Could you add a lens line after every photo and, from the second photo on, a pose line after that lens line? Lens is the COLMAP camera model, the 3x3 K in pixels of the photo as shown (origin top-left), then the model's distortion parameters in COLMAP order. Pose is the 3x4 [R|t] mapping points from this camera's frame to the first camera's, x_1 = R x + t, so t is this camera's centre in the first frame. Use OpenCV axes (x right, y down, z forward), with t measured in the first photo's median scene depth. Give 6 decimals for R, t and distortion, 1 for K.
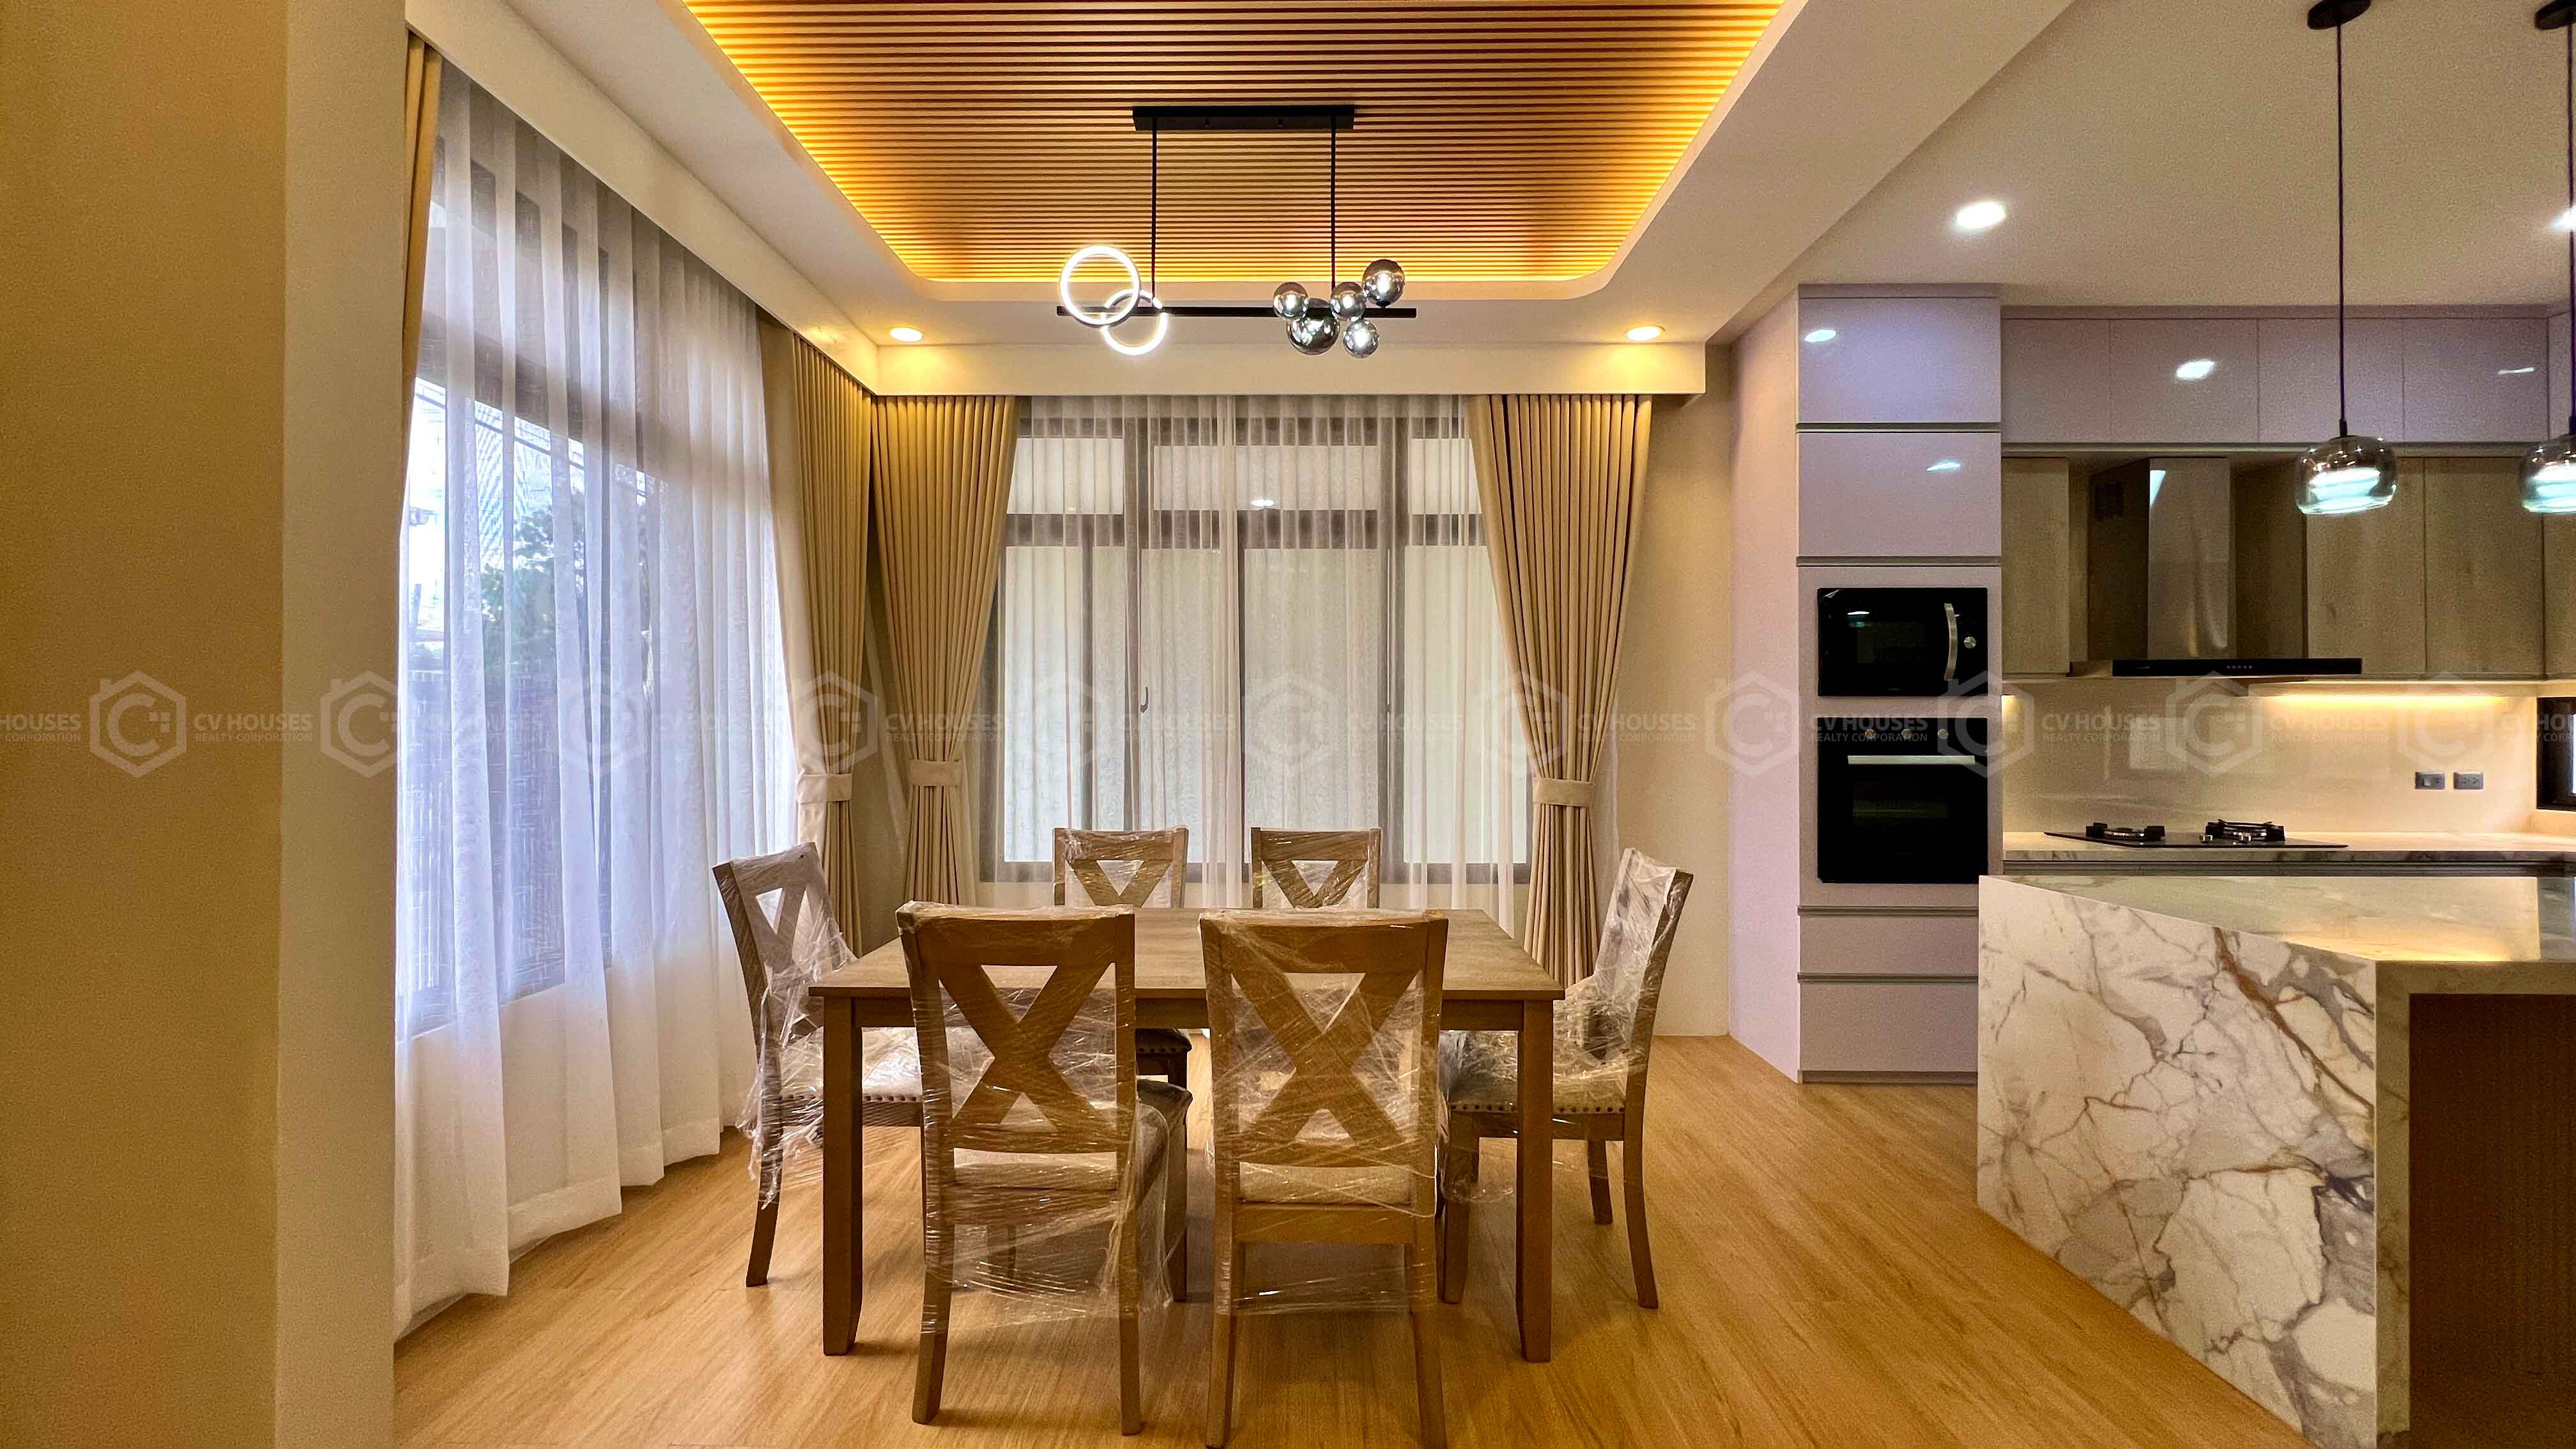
lens RADIAL K [[1034.8, 0, 1283.3], [0, 1034.8, 714.5], [0, 0, 1]] dist [-0.017914, -0.000064]
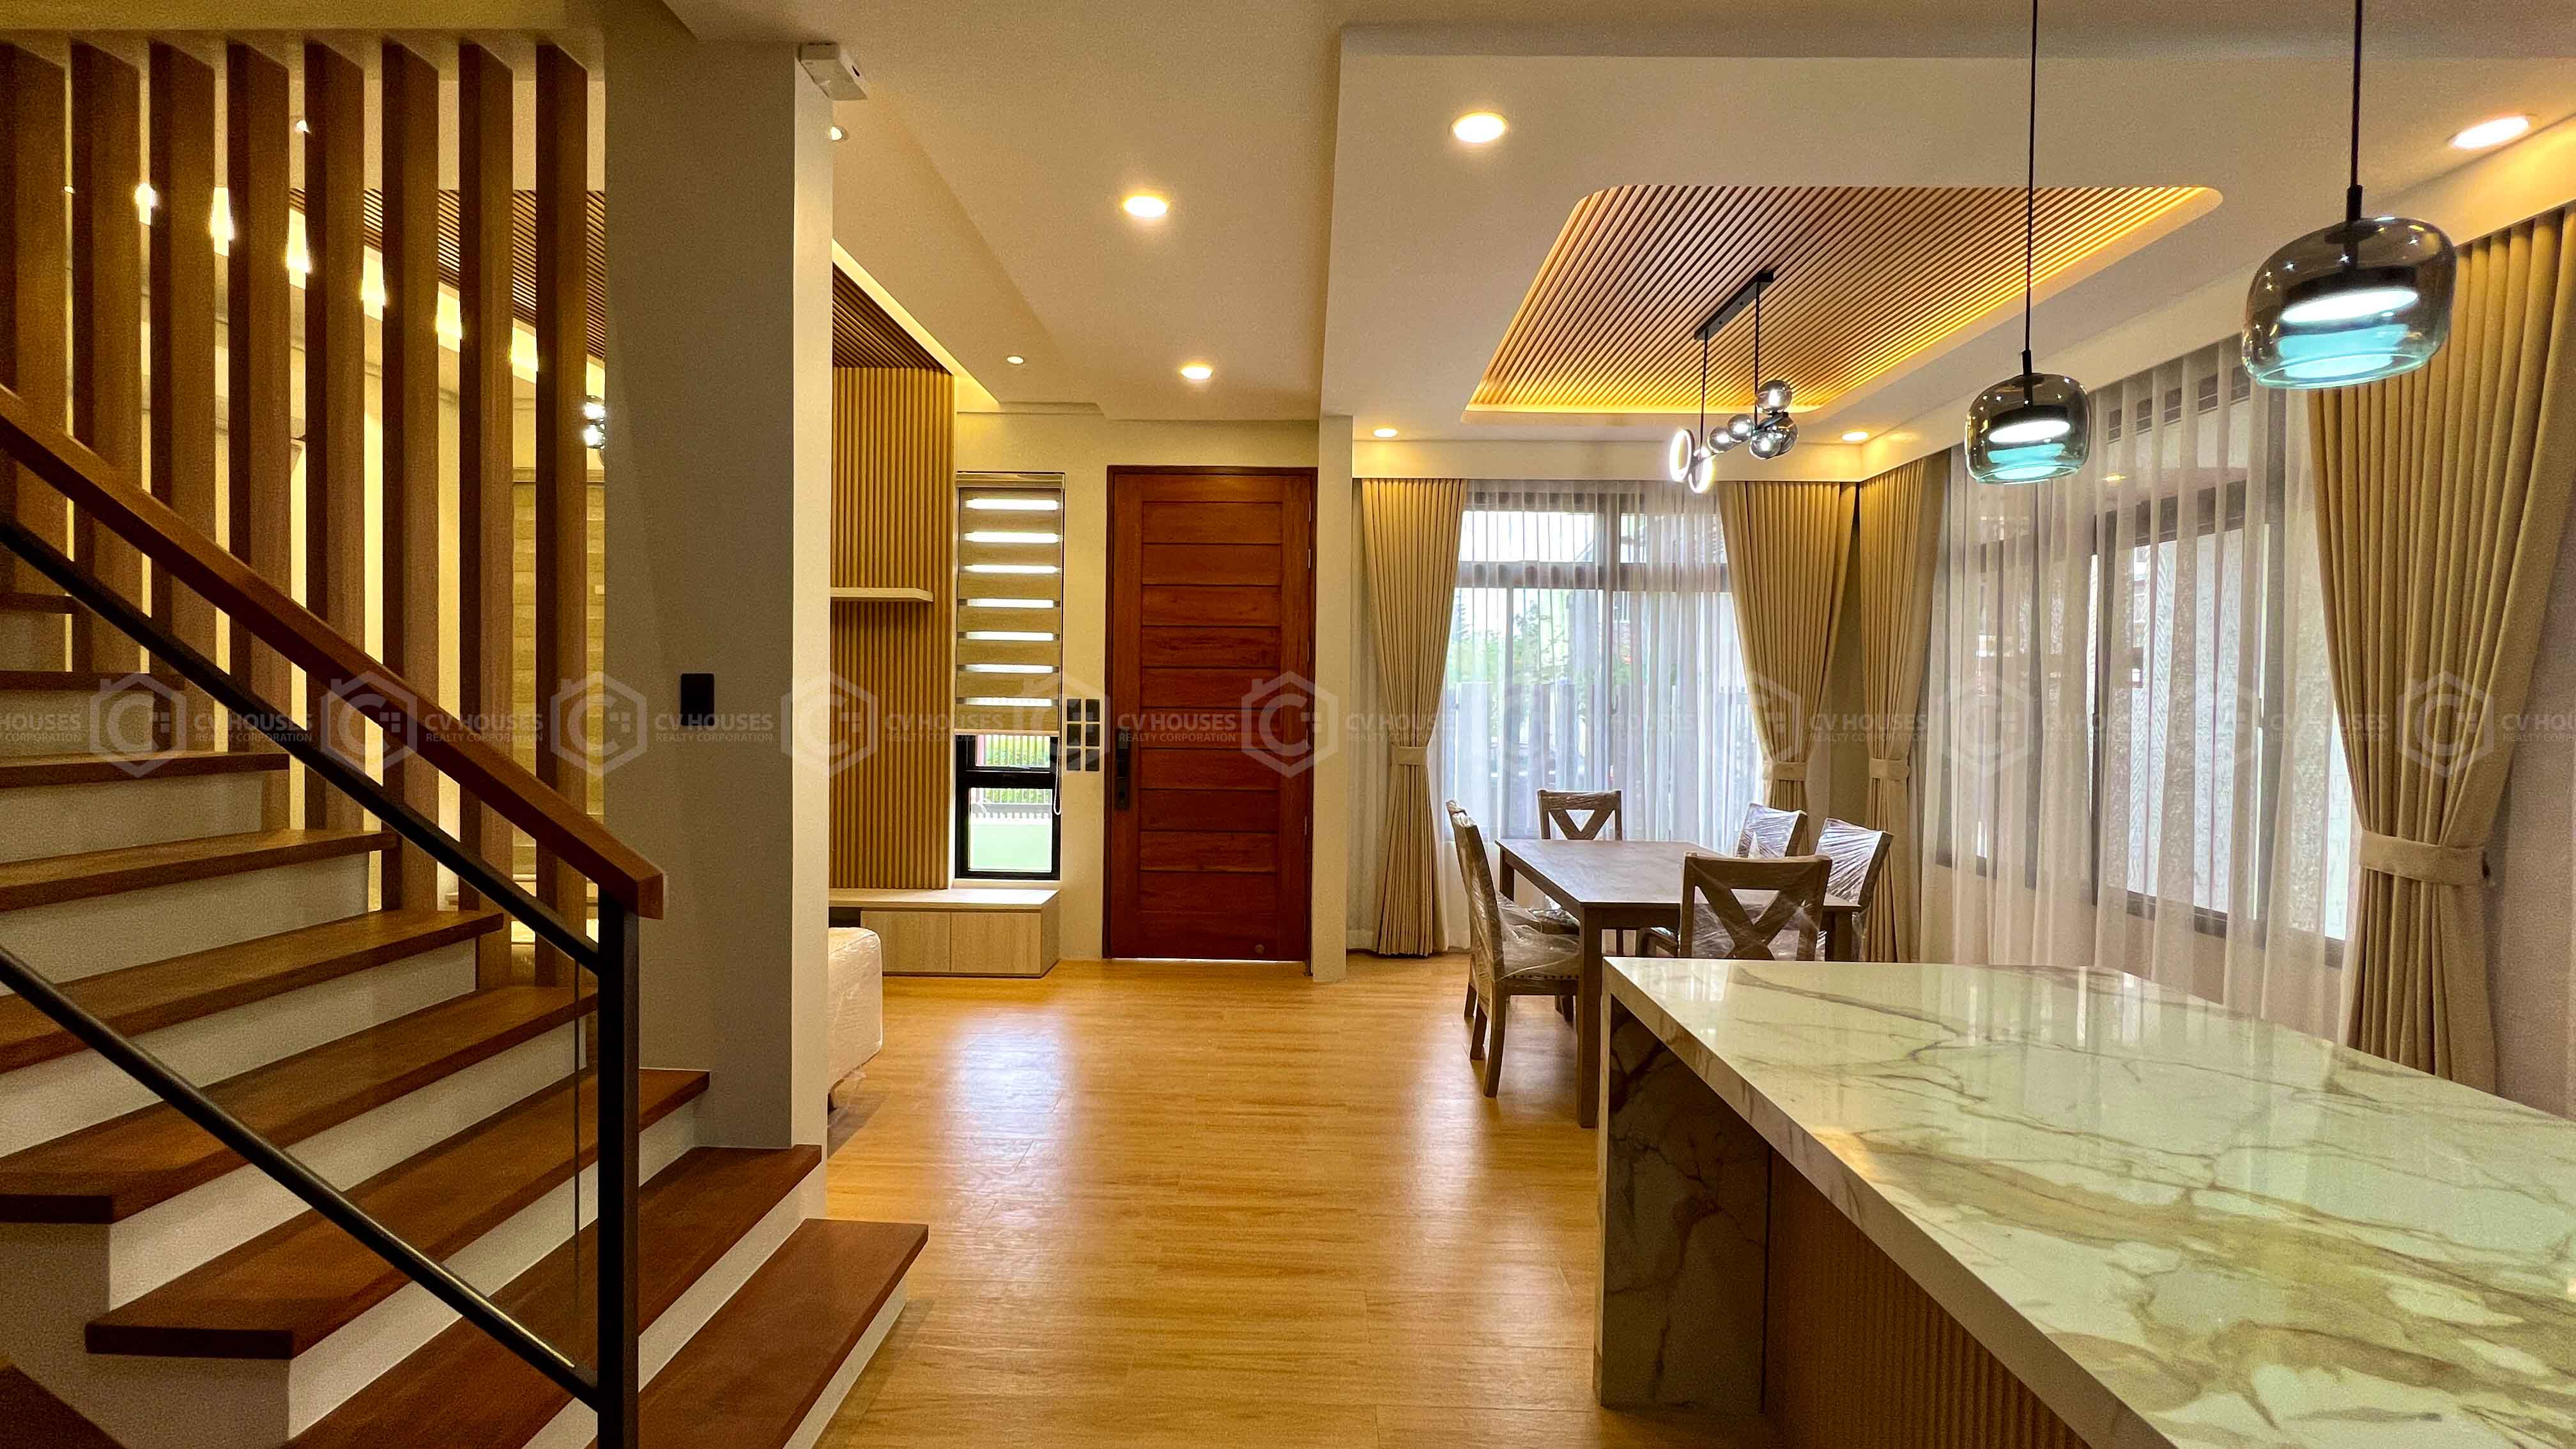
lens RADIAL K [[1030.5, 0, 1287.9], [0, 1030.5, 717.6], [0, 0, 1]] dist [-0.000355, -0.000024]
pose [[-0.006757, 0.022208, -0.999731, 1.210652], [-0.006693, 0.999730, 0.022254, -0.034397], [0.999955, 0.006842, -0.006607, 0.342914]]
